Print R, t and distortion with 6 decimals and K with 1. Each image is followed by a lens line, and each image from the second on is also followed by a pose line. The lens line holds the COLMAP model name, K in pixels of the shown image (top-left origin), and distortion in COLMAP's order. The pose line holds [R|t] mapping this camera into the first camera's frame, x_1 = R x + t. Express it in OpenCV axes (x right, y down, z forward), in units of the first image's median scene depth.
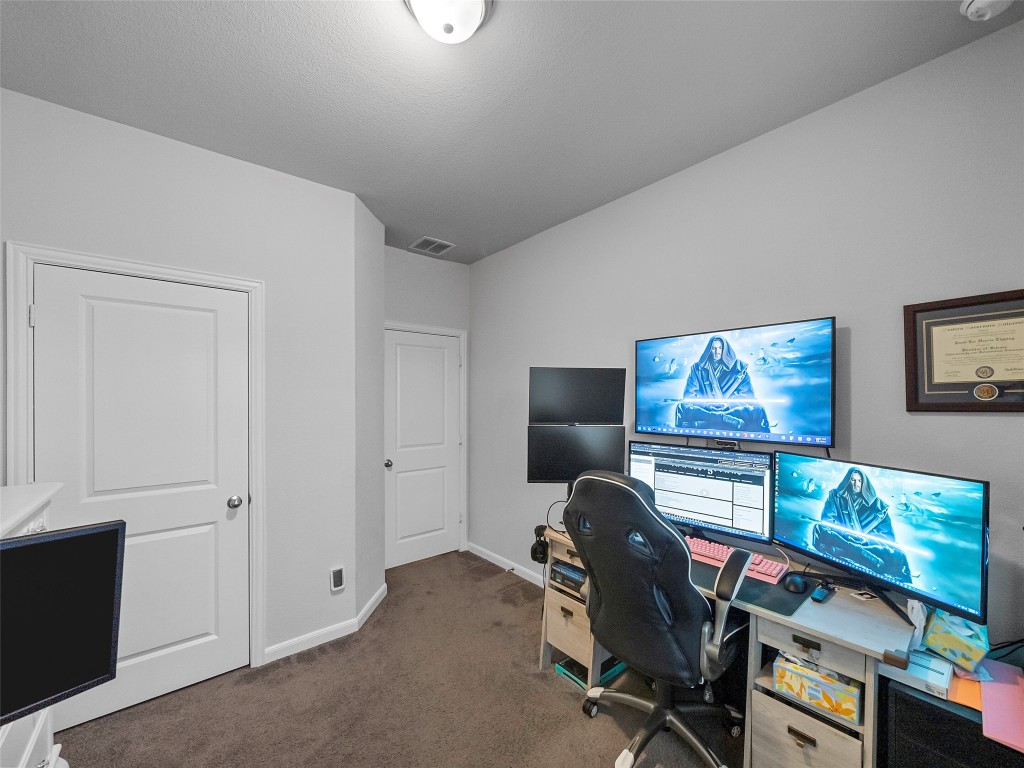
lens RADIAL K [[396.7, 0, 504.5], [0, 396.7, 398.5], [0, 0, 1]] dist [-0.008815, 0.000012]
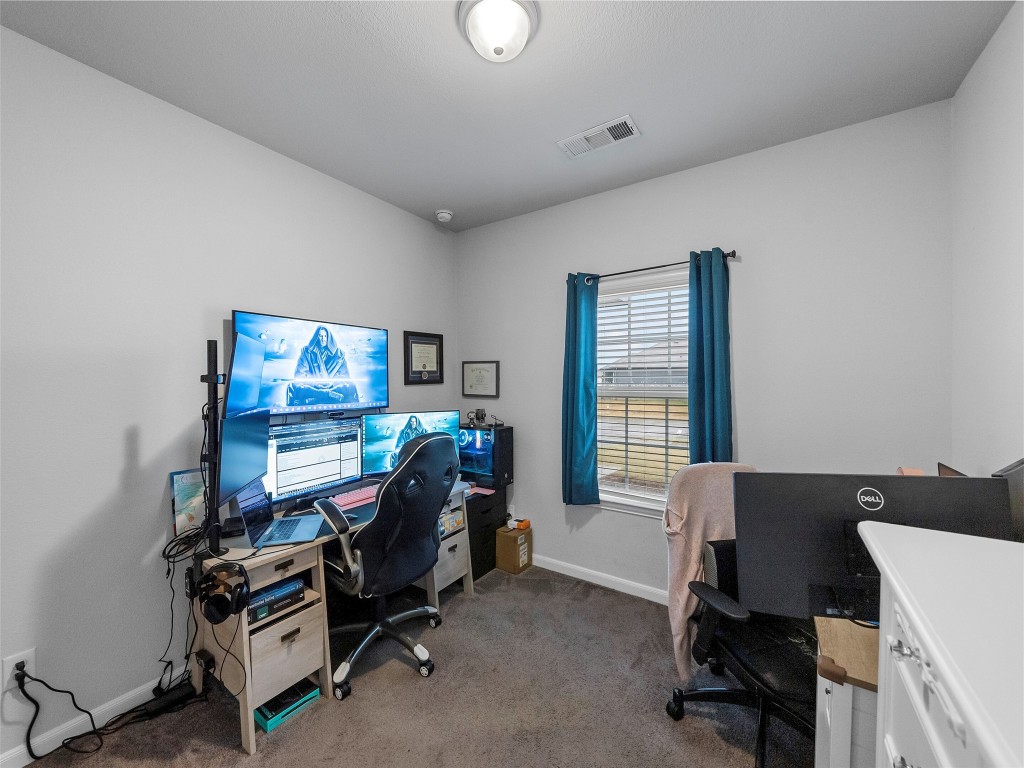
lens RADIAL K [[396.7, 0, 511.2], [0, 396.7, 383.8], [0, 0, 1]] dist [-0.008815, 0.000012]
pose [[-0.287246, -0.010327, 0.957801, -0.847328], [0.003803, 0.999922, 0.011922, 0.005214], [-0.957849, 0.007067, -0.287184, 0.879891]]
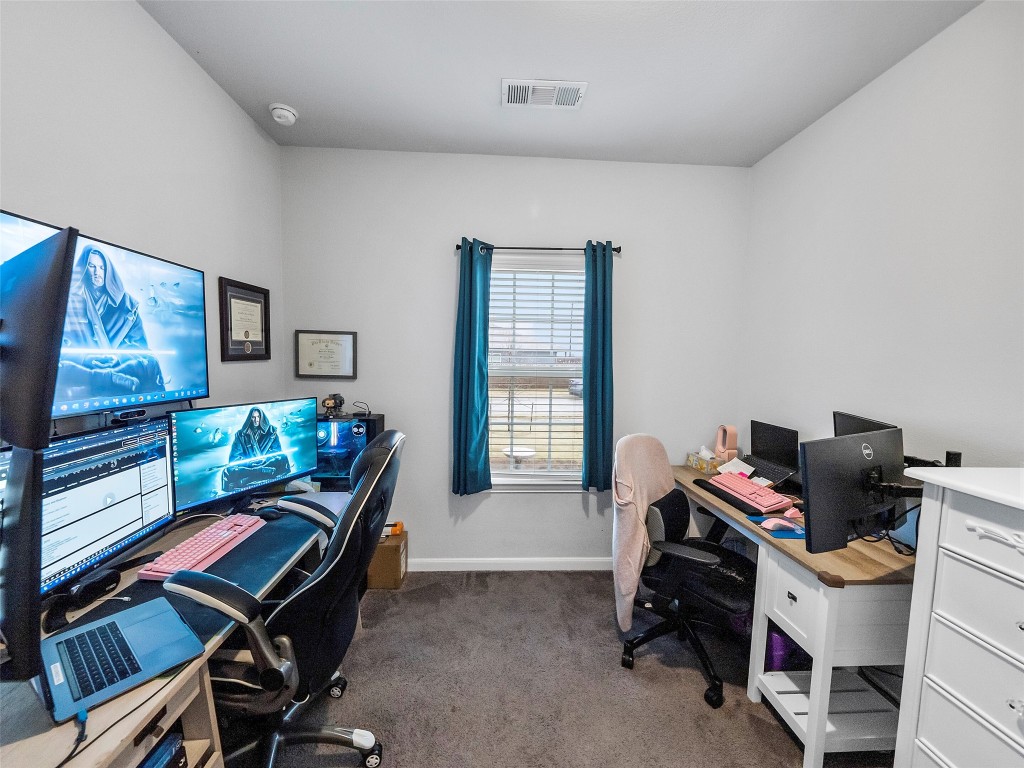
lens RADIAL K [[396.7, 0, 506.4], [0, 396.7, 384.0], [0, 0, 1]] dist [-0.008815, 0.000012]
pose [[-0.806524, -0.052879, 0.588831, -0.390324], [-0.017564, 0.997695, 0.065539, 0.005069], [-0.590940, 0.042516, -0.805594, 1.235920]]
